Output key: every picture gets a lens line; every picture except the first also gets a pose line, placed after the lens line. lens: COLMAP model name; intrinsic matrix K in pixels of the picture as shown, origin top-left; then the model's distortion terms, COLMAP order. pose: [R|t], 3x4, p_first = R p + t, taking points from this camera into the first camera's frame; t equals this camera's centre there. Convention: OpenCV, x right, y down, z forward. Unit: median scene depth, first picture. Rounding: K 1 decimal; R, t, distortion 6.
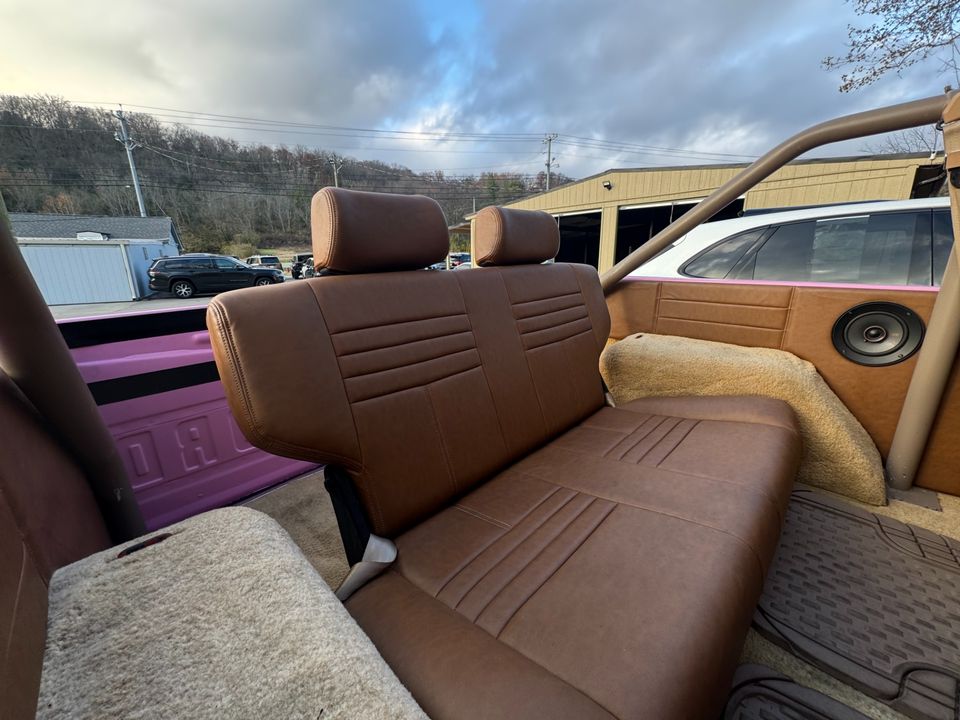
lens RADIAL K [[381.9, 0, 480.0], [0, 381.9, 360.0], [0, 0, 1]] dist [-0.000156, -0.000102]
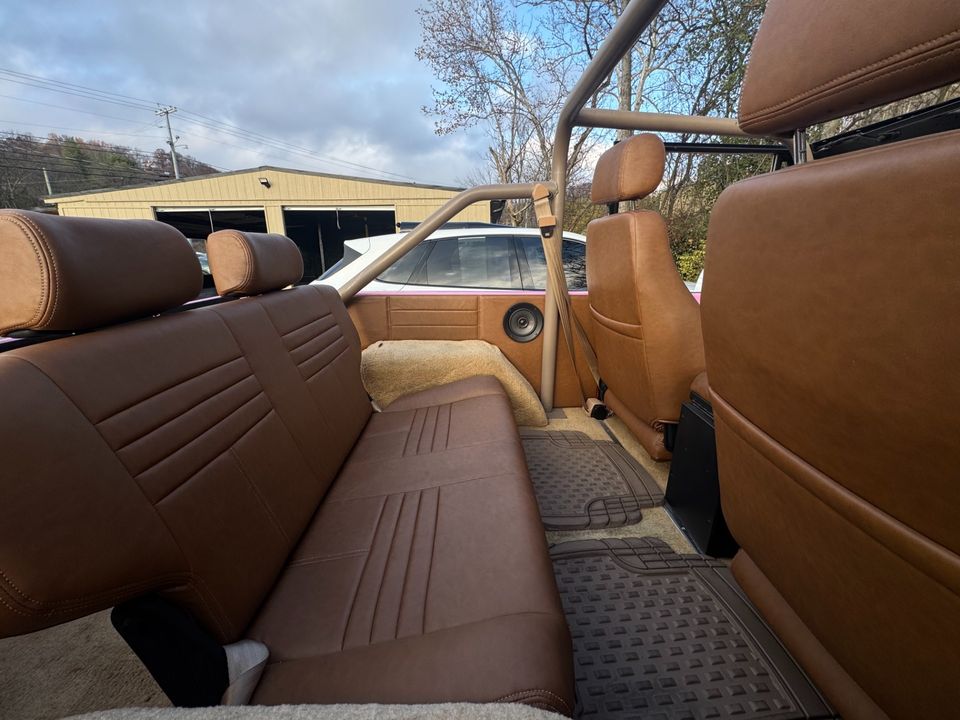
lens RADIAL K [[382.0, 0, 480.7], [0, 382.0, 354.1], [0, 0, 1]] dist [-0.001112, -0.000075]
pose [[0.698014, -0.172305, 0.695045, -0.204944], [0.181526, 0.981491, 0.061016, -0.061686], [-0.692694, 0.083579, 0.716373, -0.012334]]
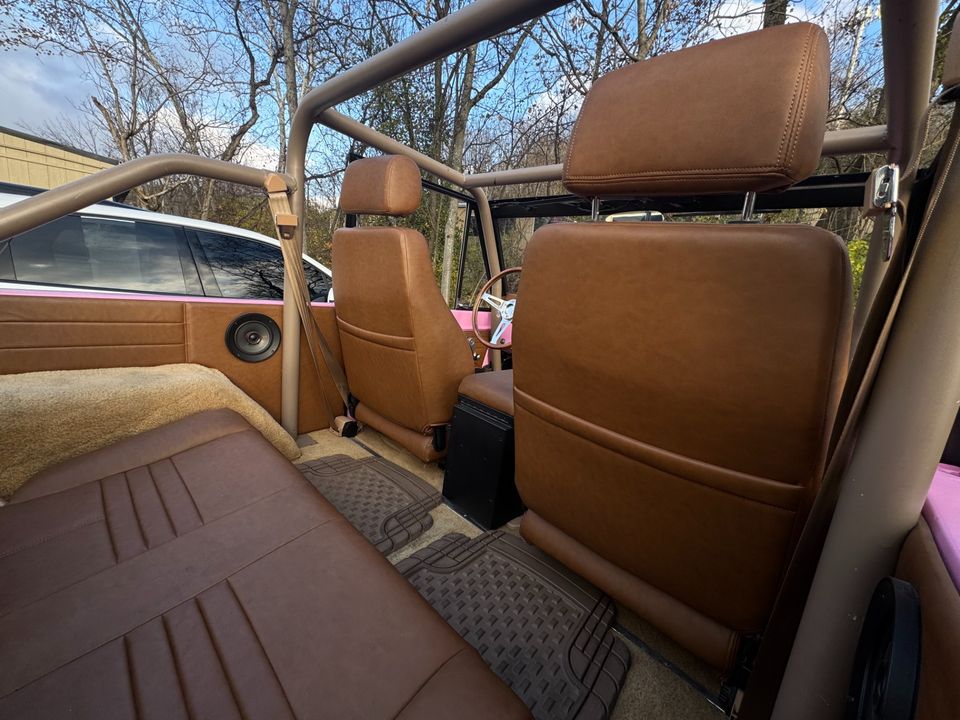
lens RADIAL K [[382.0, 0, 480.7], [0, 382.0, 354.1], [0, 0, 1]] dist [-0.001112, -0.000075]
pose [[-0.021855, -0.170723, 0.985077, -0.247389], [0.160379, 0.971953, 0.172007, -0.103448], [-0.986814, 0.161744, 0.006139, 0.217193]]
